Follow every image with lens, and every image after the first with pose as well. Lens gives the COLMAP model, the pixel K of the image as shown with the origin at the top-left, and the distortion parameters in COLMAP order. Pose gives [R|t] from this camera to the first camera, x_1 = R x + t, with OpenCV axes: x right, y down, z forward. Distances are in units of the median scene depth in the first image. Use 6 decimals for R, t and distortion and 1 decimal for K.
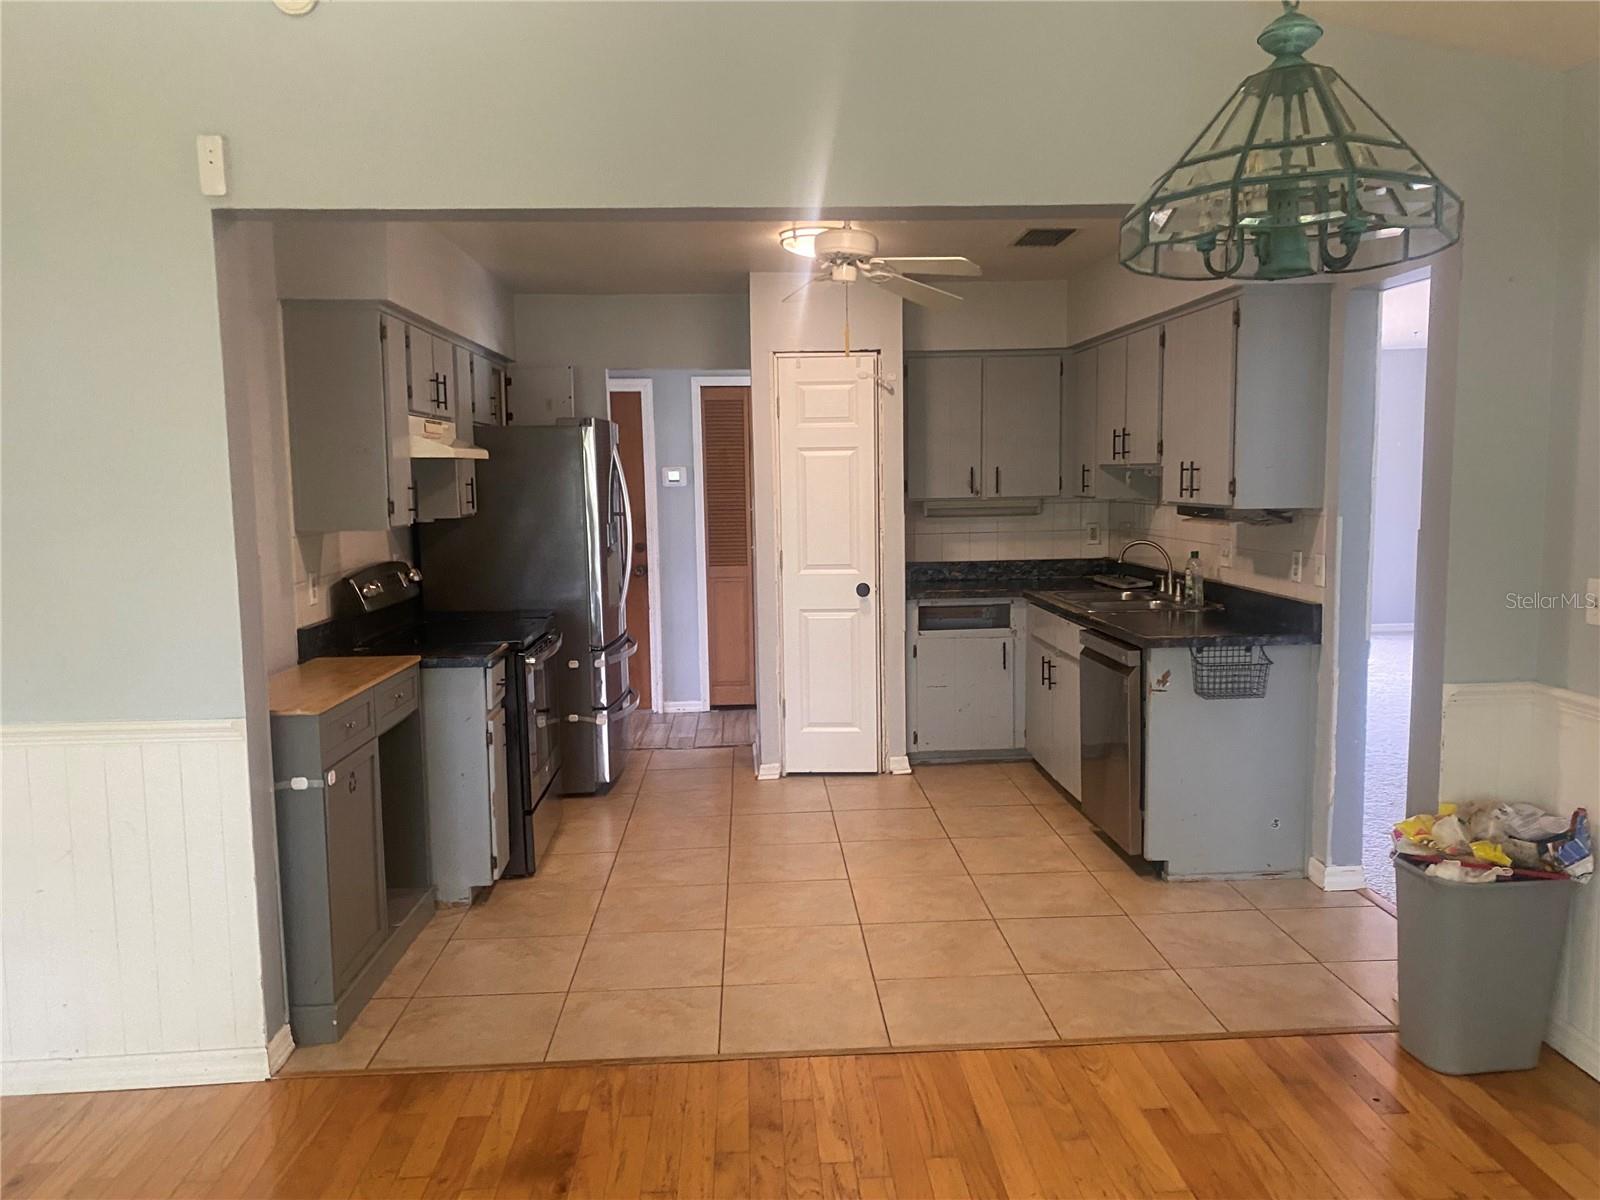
lens RADIAL K [[1233.1, 0, 800.0], [0, 1233.1, 600.0], [0, 0, 1]] dist [-0.004782, -0.003601]
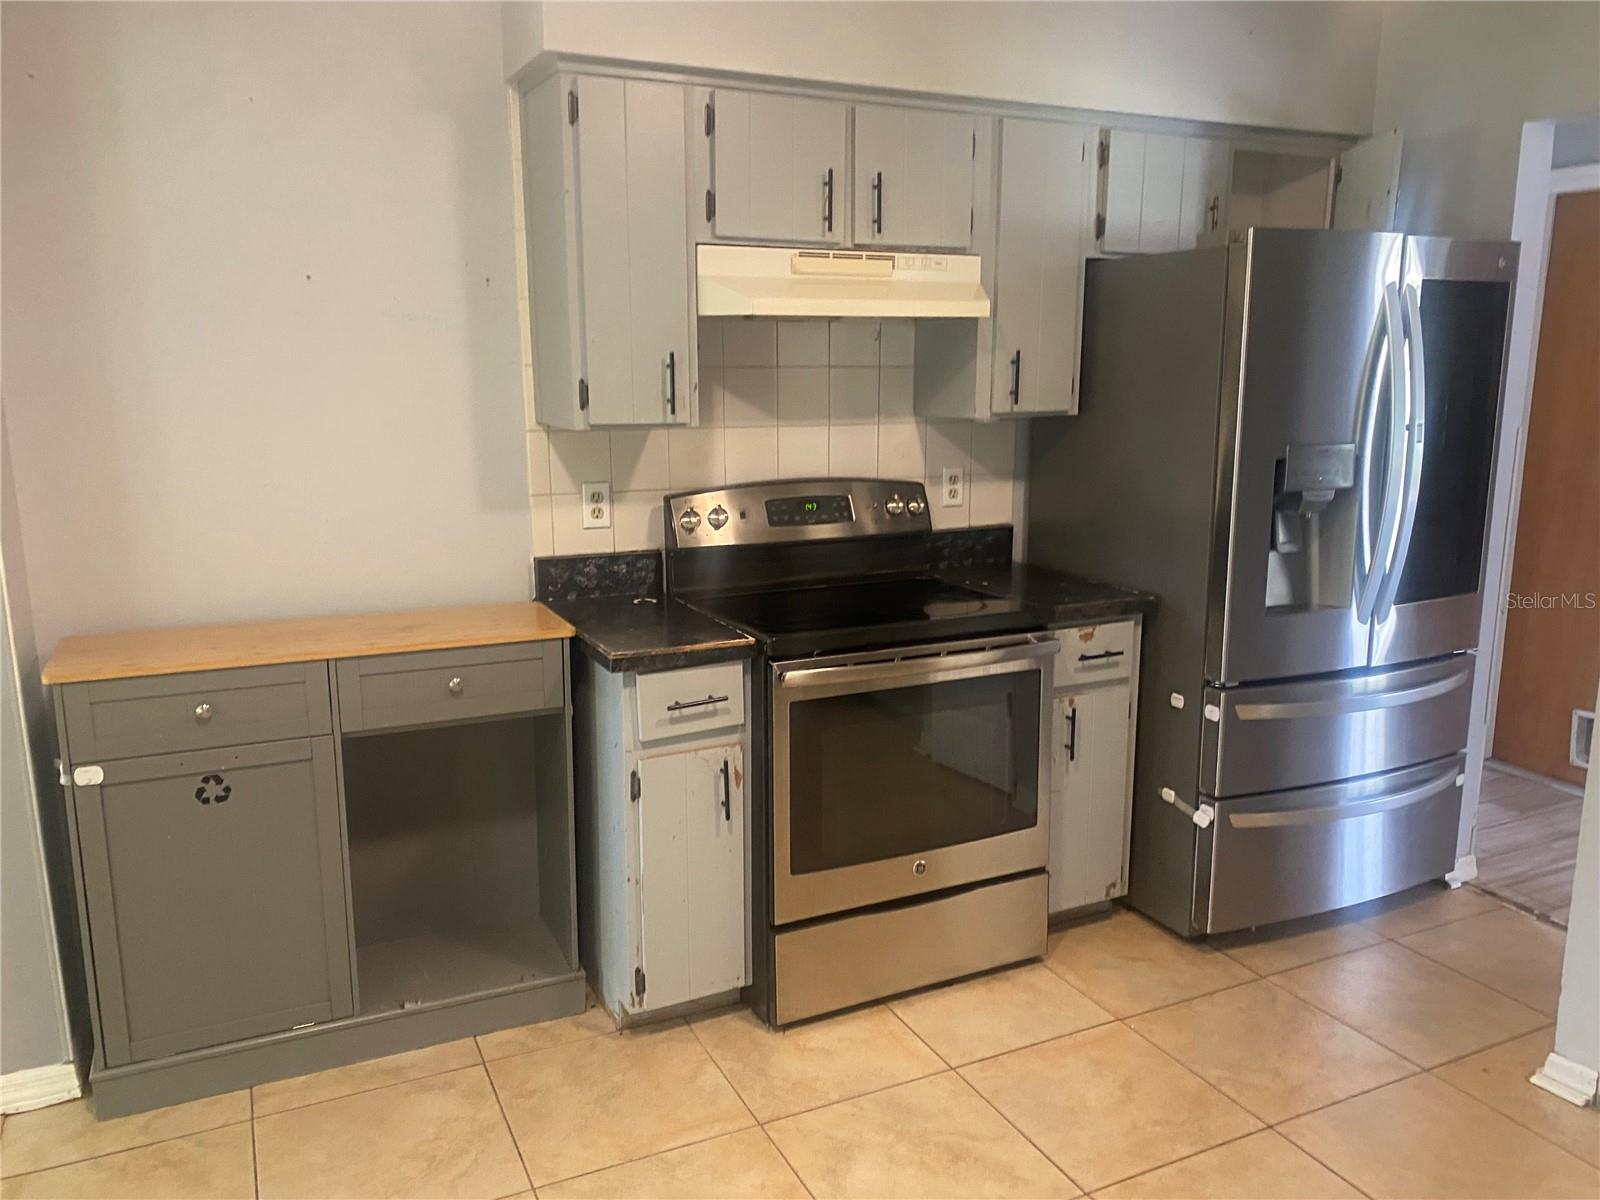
lens RADIAL K [[1218.0, 0, 800.0], [0, 1218.0, 600.0], [0, 0, 1]] dist [-0.004561, -0.005040]
pose [[0.390231, 0.192374, -0.900395, 0.224476], [-0.097166, 0.981072, 0.167500, -0.064696], [0.915575, 0.022124, 0.401537, 0.630927]]
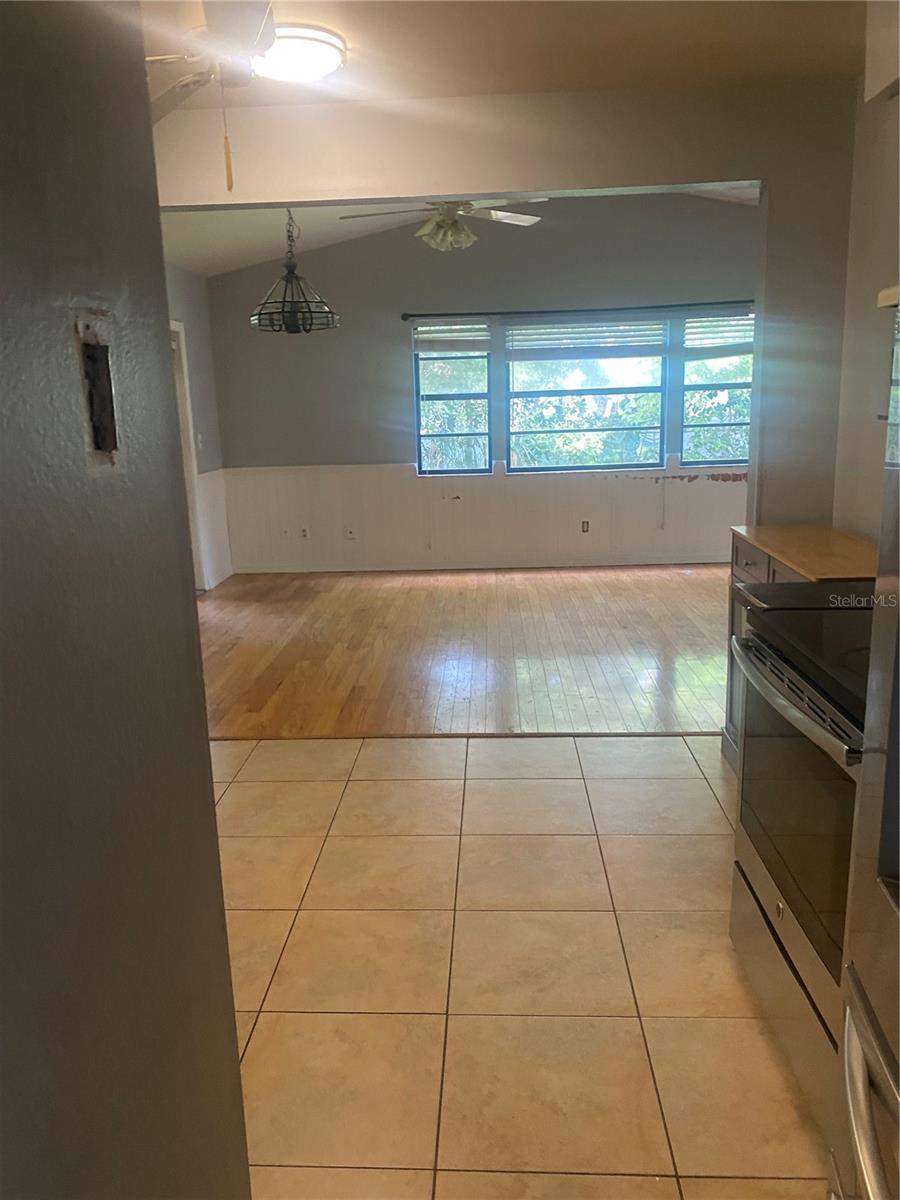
lens RADIAL K [[924.9, 0, 450.0], [0, 924.9, 600.0], [0, 0, 1]] dist [-0.004782, -0.003601]
pose [[-0.994350, 0.024306, 0.103333, -0.097024], [0.055091, 0.950237, 0.306618, -0.104030], [-0.090738, 0.310578, -0.946207, 1.183299]]
